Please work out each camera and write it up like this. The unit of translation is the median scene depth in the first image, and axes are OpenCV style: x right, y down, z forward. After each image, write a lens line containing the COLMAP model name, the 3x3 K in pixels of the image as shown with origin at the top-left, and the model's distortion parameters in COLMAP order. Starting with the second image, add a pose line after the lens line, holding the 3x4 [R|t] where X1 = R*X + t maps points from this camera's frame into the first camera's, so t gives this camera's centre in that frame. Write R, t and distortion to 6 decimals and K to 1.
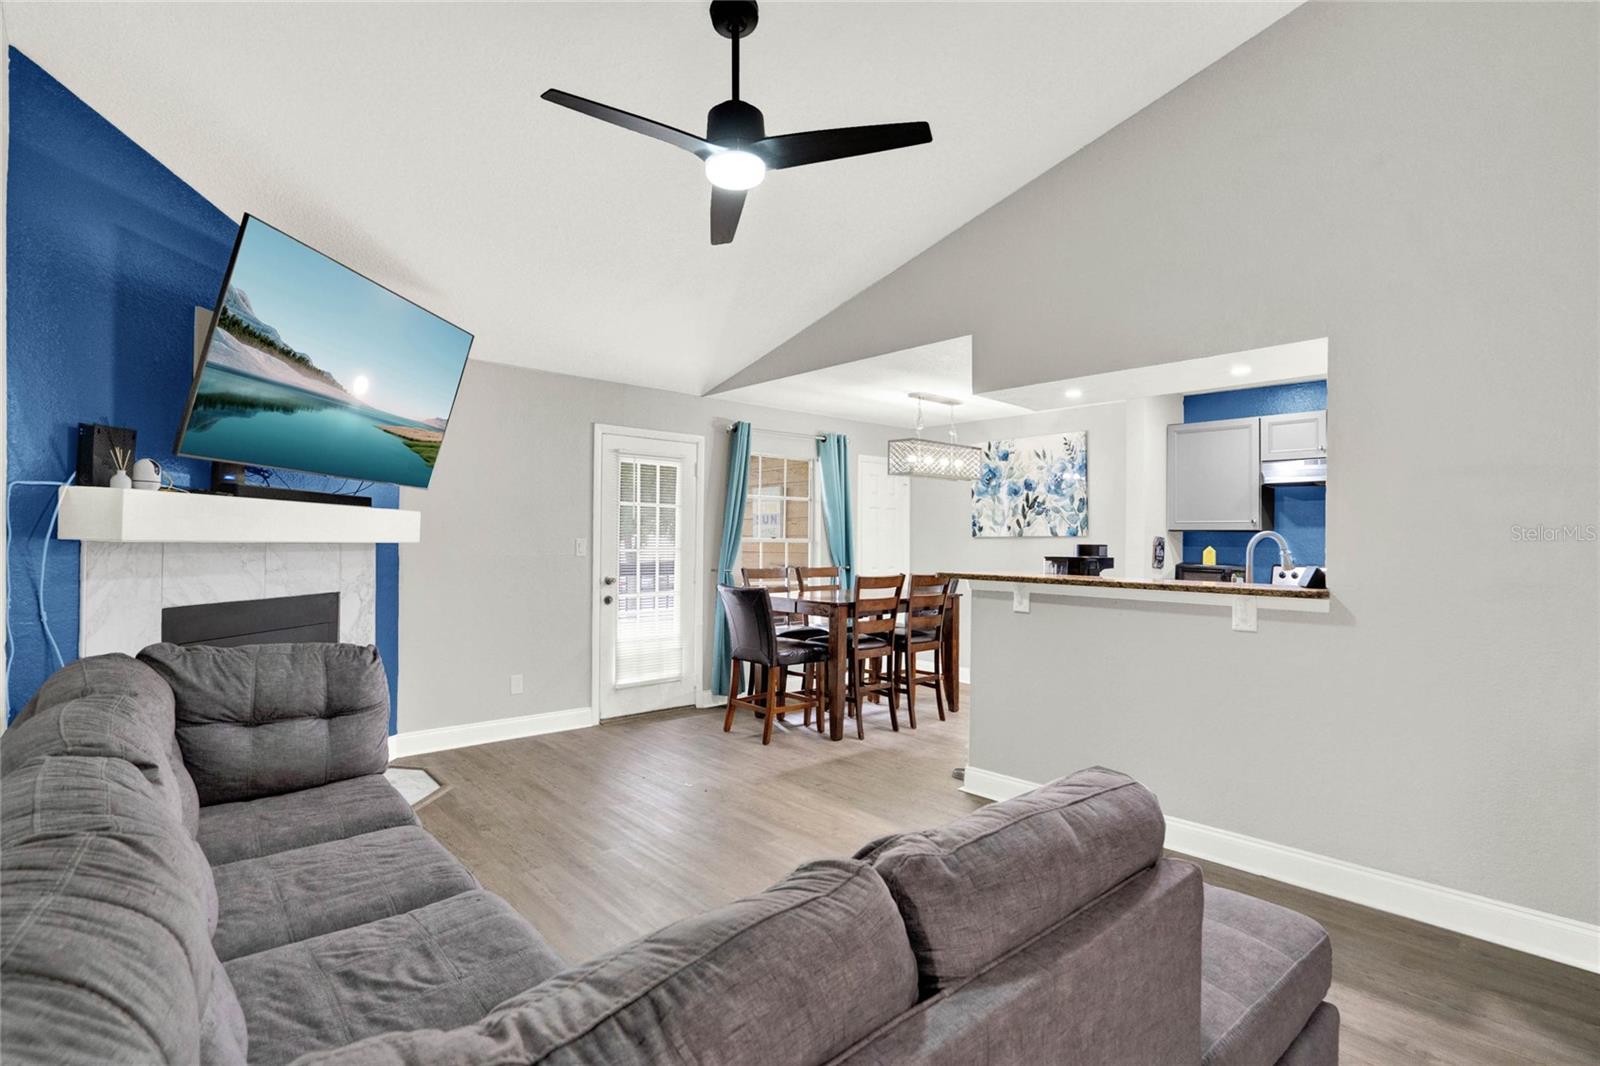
lens RADIAL K [[766.8, 0, 804.6], [0, 766.8, 529.9], [0, 0, 1]] dist [-0.052237, 0.021823]
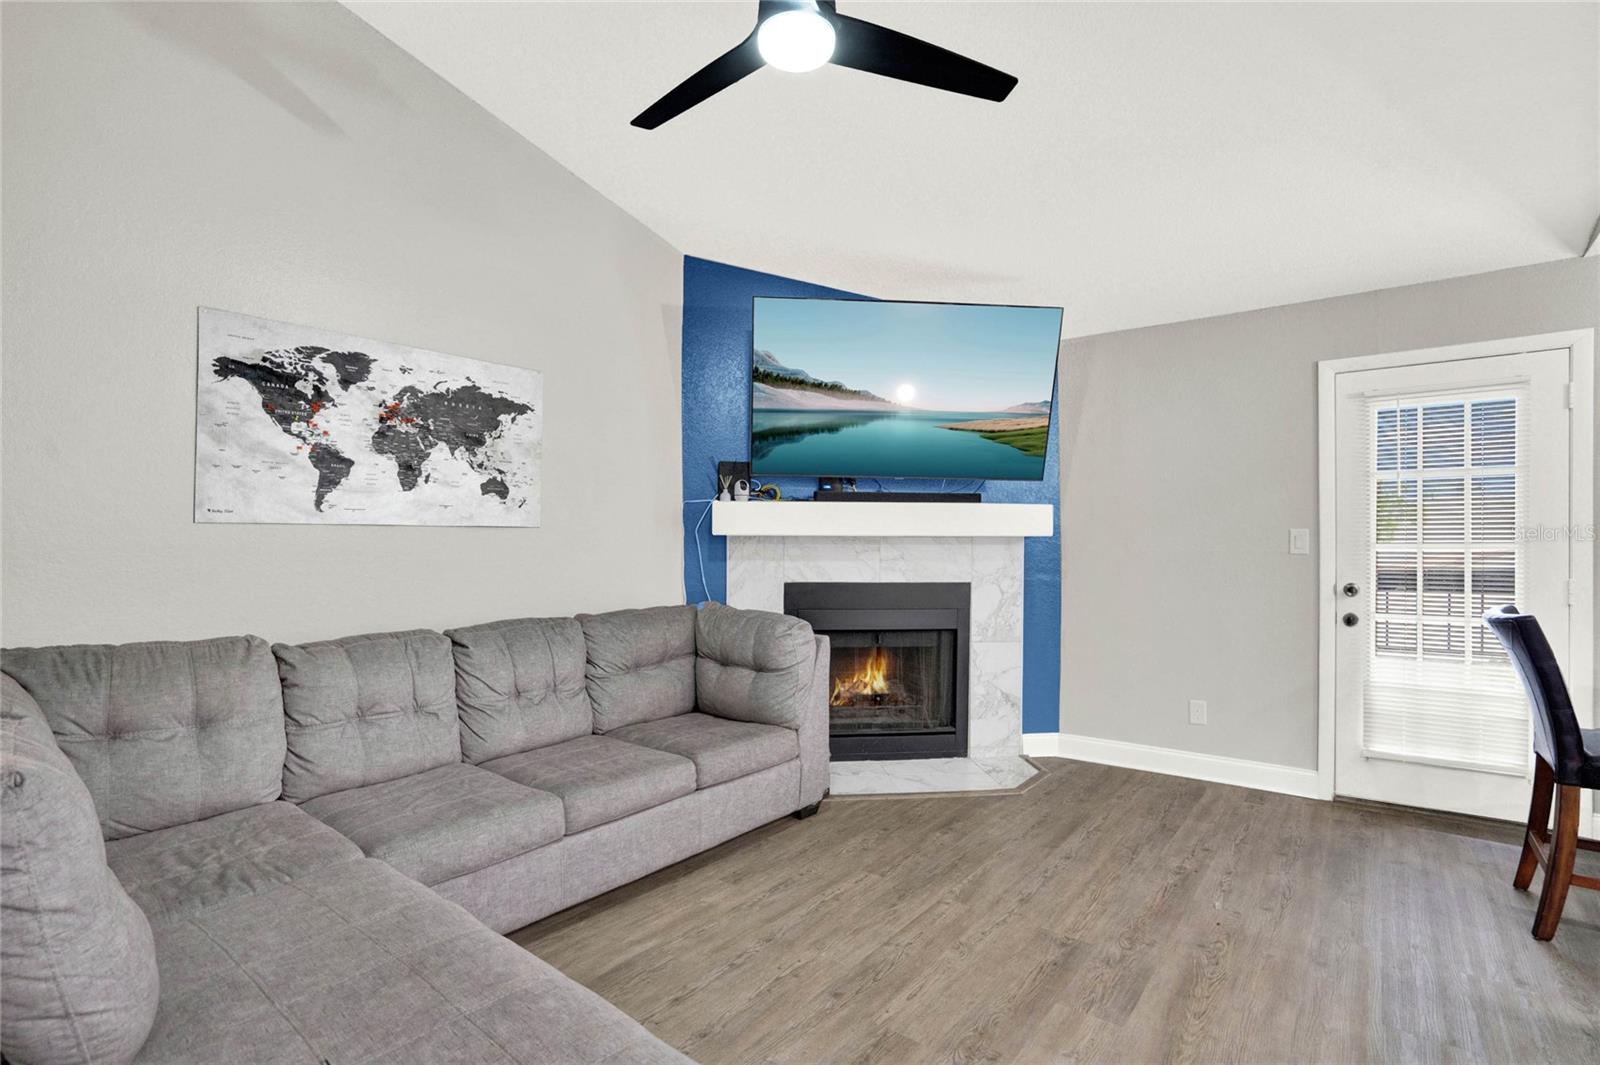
lens RADIAL K [[766.8, 0, 780.6], [0, 766.8, 538.2], [0, 0, 1]] dist [-0.052237, 0.021823]
pose [[0.145263, -0.013702, -0.989298, 0.318556], [0.016668, 0.999796, -0.011400, 0.019457], [0.989253, -0.014834, 0.145462, 0.413432]]
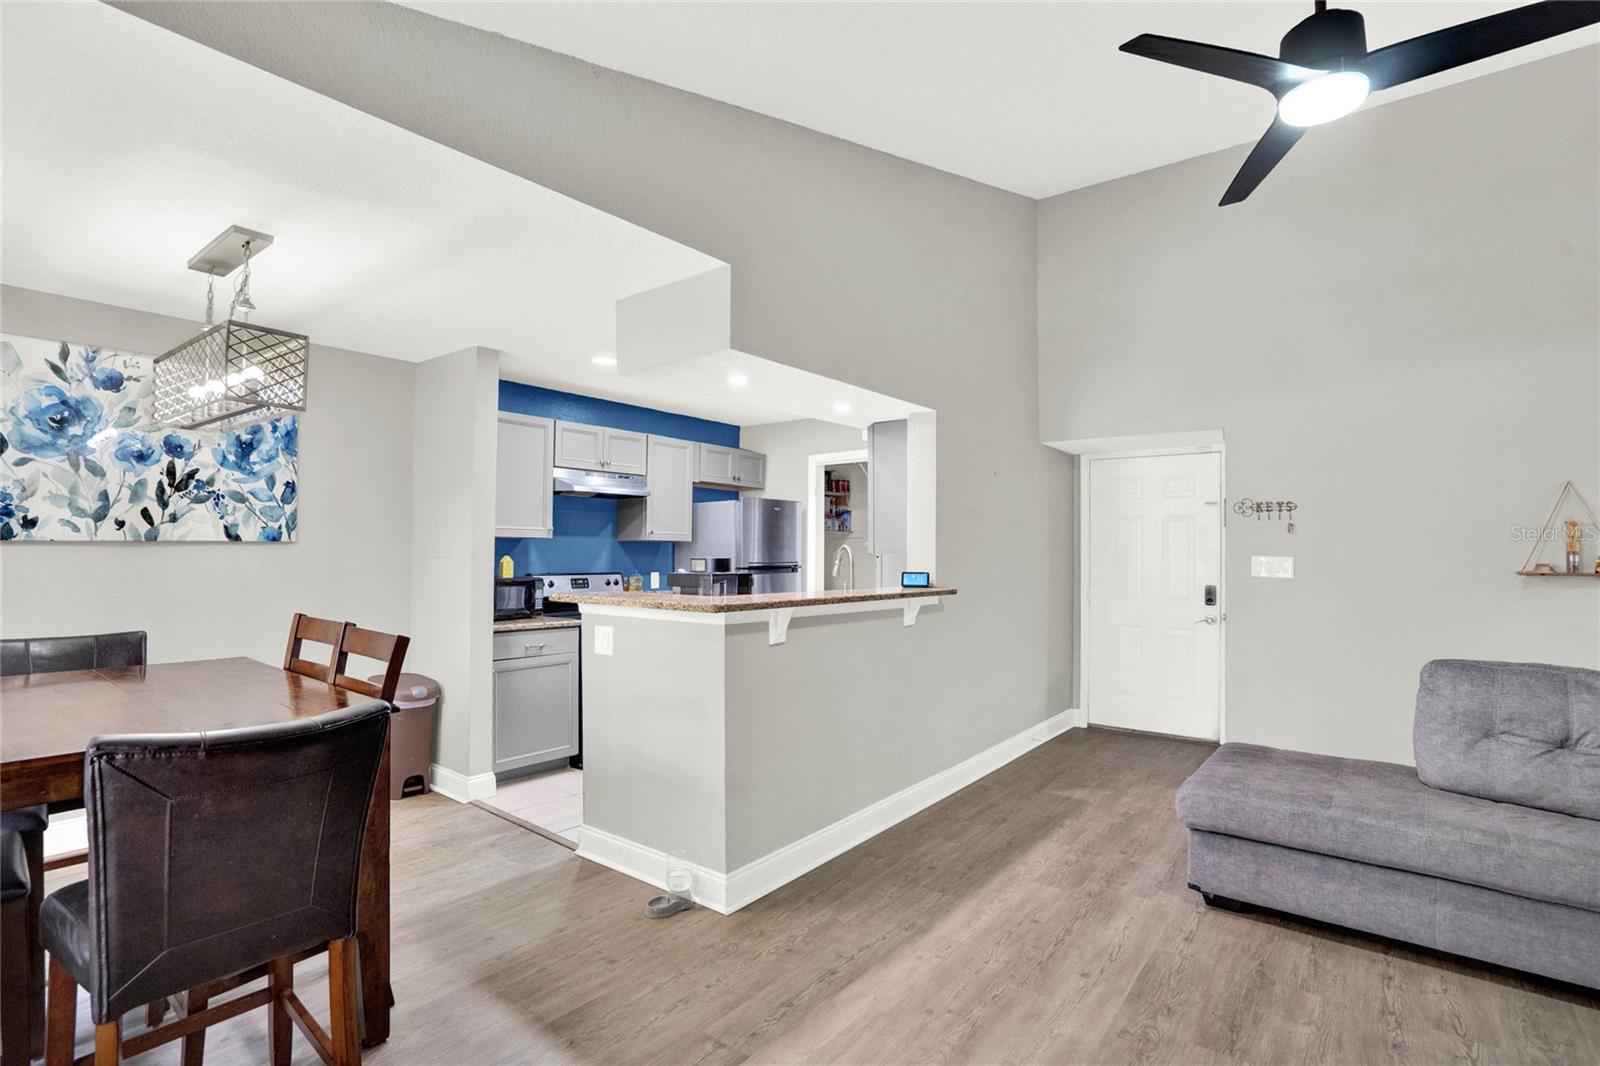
lens RADIAL K [[766.8, 0, 782.9], [0, 766.8, 544.6], [0, 0, 1]] dist [-0.052237, 0.021823]
pose [[-0.150112, 0.000163, 0.988669, -0.366605], [-0.021845, 0.999755, -0.003482, 0.004253], [-0.988428, -0.022120, -0.150072, 0.794513]]
